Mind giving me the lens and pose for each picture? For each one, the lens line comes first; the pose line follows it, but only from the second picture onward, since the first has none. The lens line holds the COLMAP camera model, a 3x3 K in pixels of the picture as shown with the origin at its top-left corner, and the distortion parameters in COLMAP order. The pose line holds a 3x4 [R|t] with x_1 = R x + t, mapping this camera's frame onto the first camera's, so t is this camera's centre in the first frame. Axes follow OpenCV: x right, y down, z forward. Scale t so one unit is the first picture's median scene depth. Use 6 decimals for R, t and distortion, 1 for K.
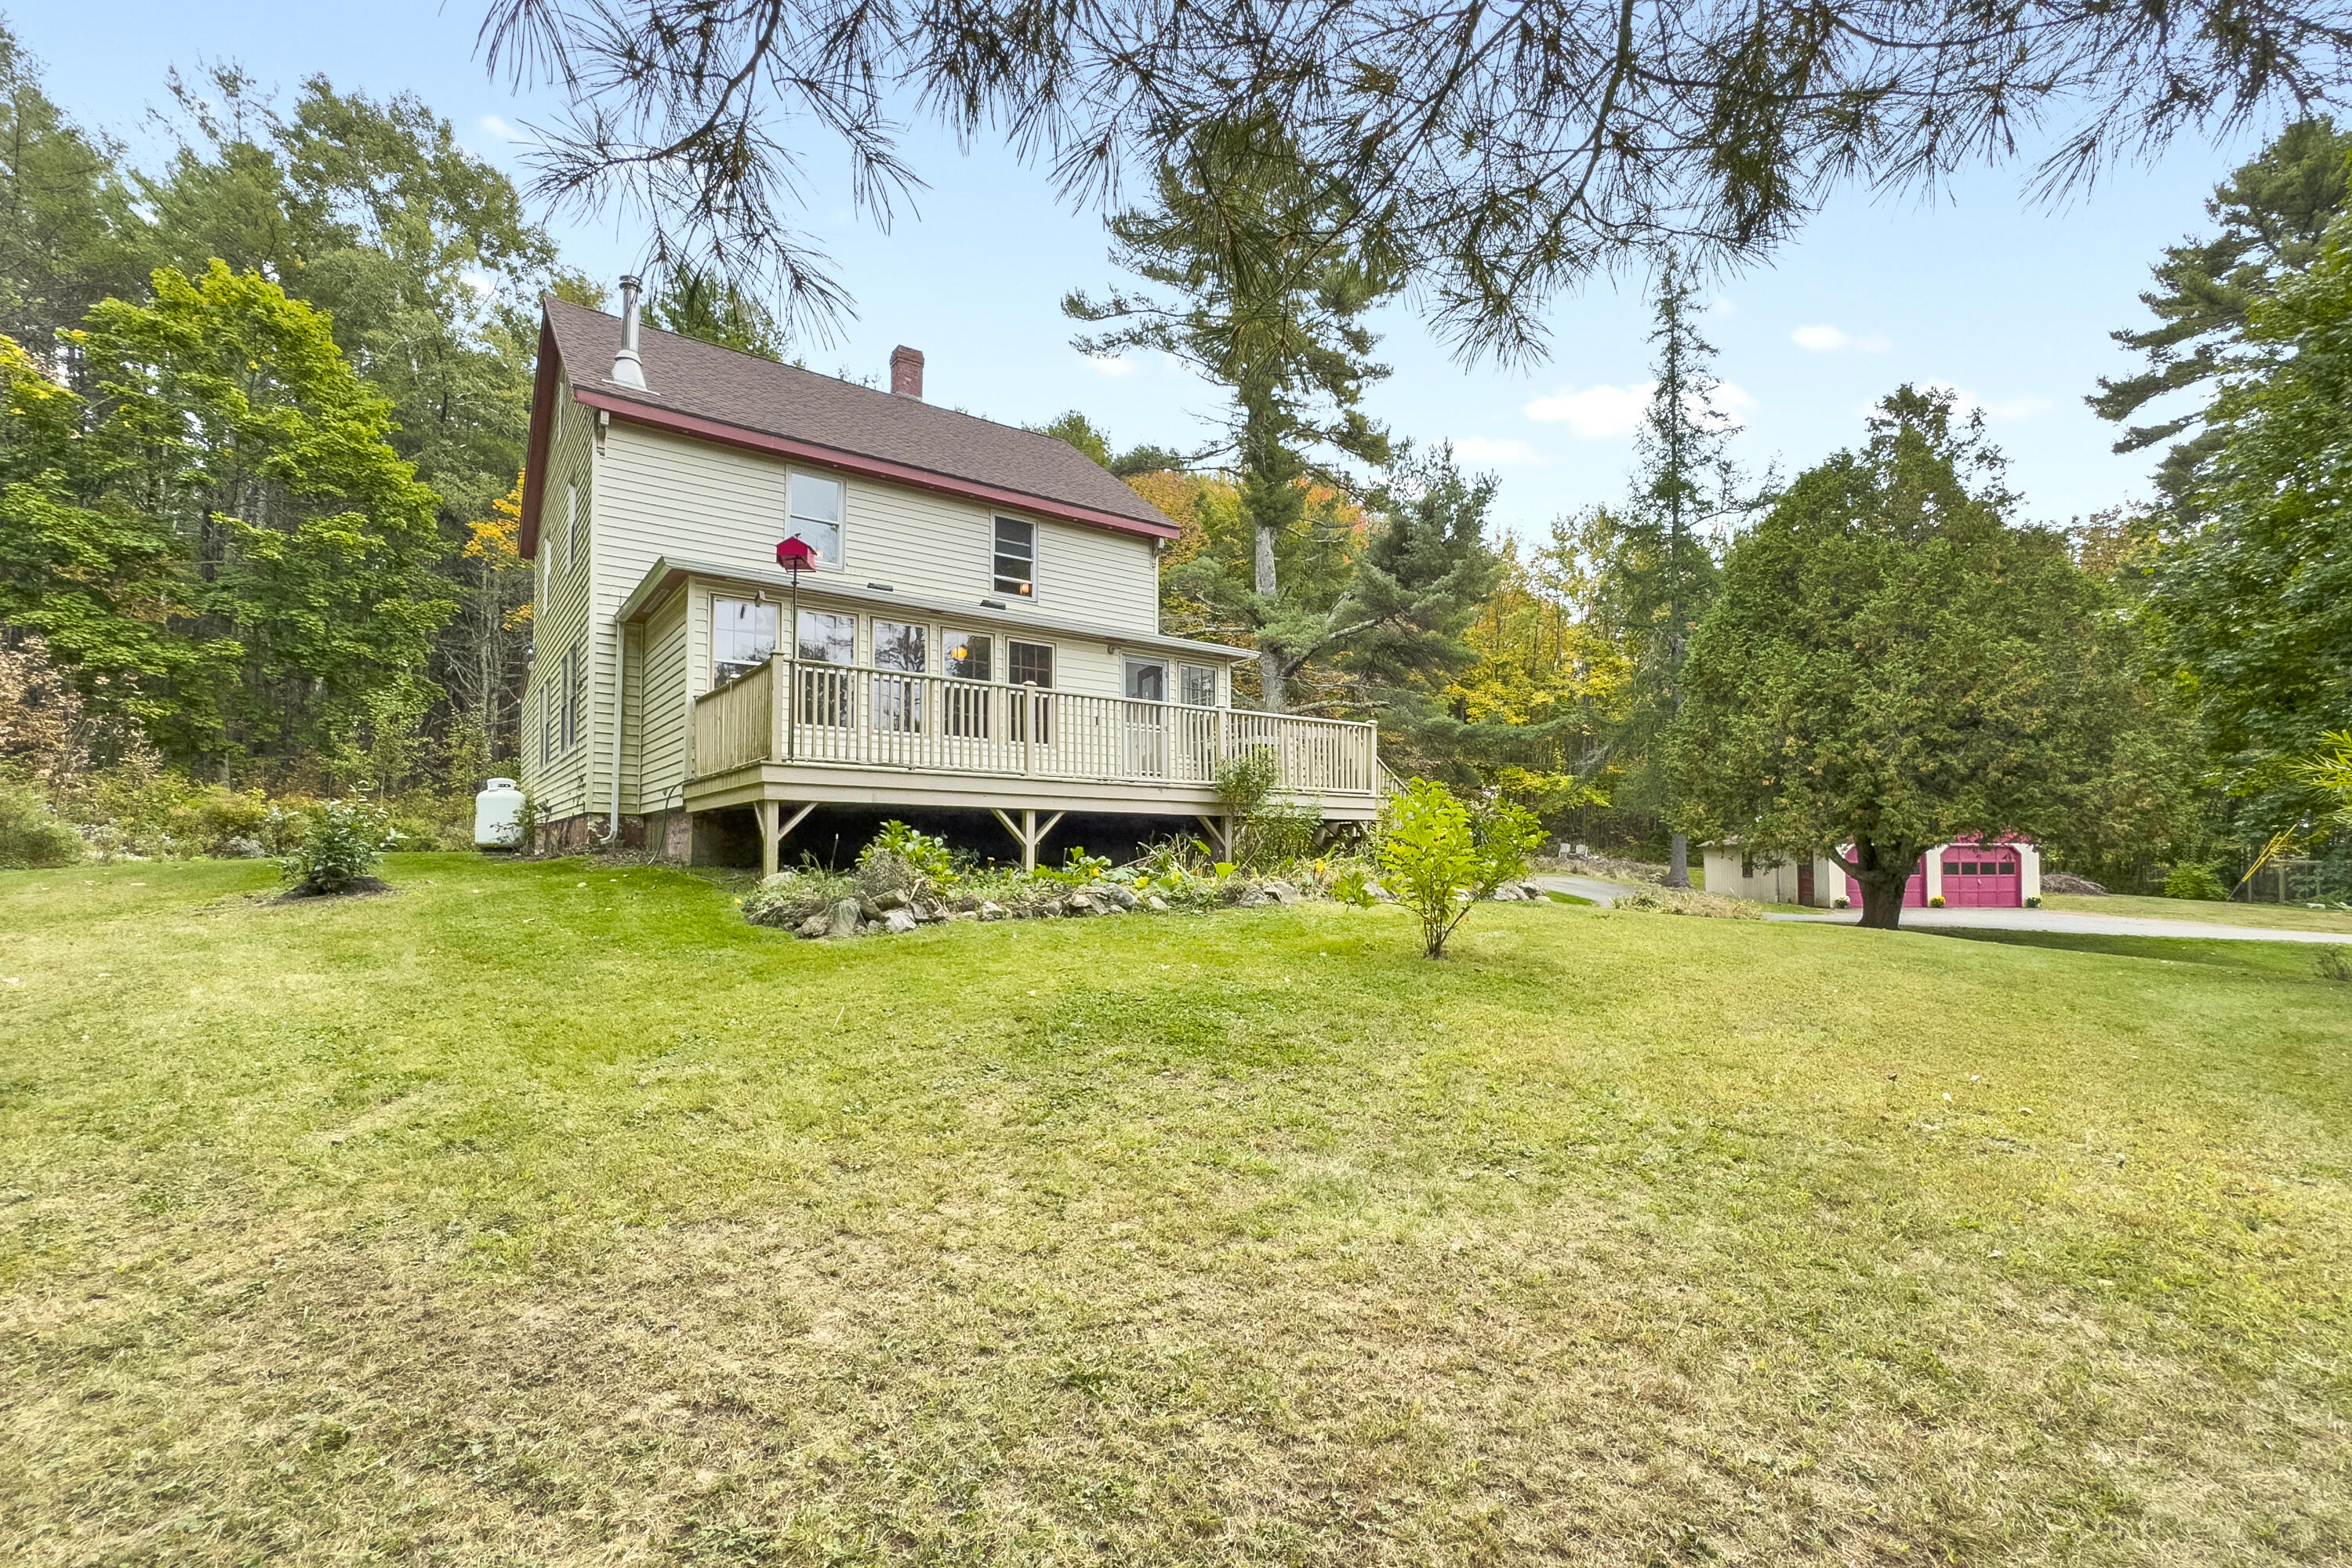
lens RADIAL K [[1015.6, 0, 1229.0], [0, 1015.6, 841.9], [0, 0, 1]] dist [-0.022590, 0.014412]
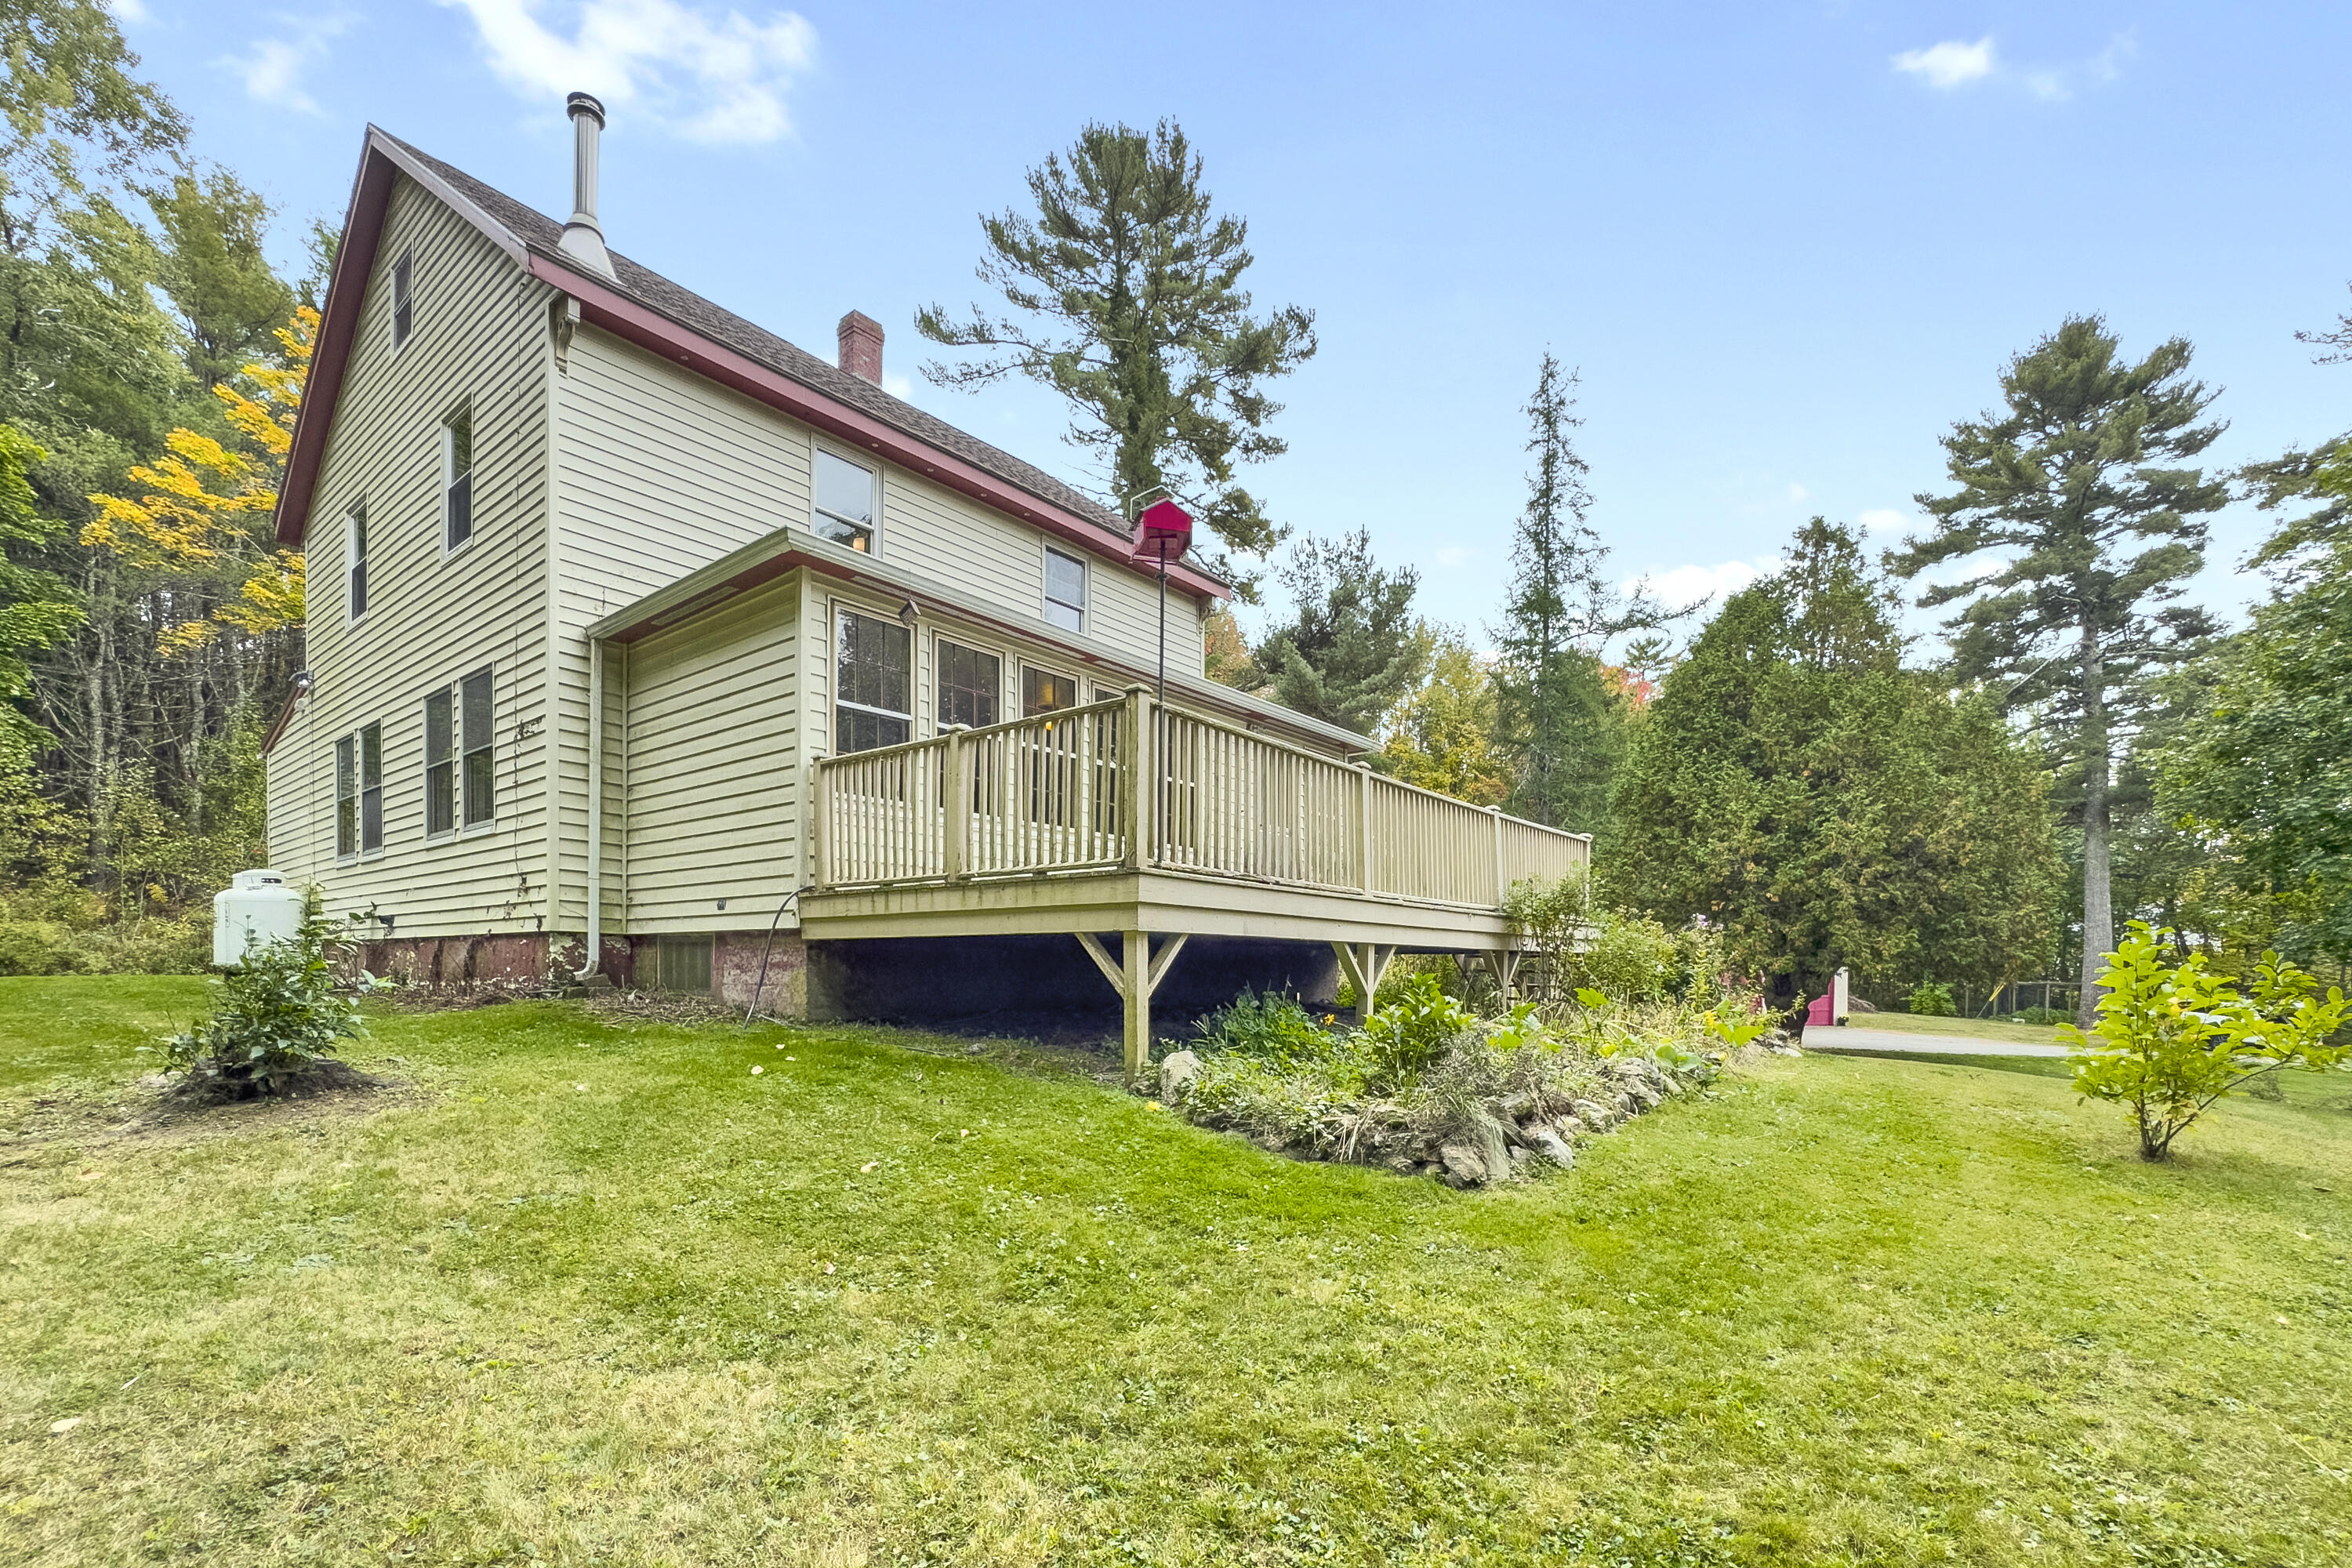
lens RADIAL K [[1029.6, 0, 1175.0], [0, 1029.6, 986.7], [0, 0, 1]] dist [-0.029277, 0.016125]
pose [[0.973281, 0.002065, 0.229606, -0.151111], [-0.010363, 0.999336, 0.034942, -0.007959], [-0.229382, -0.036388, 0.972656, 0.104538]]
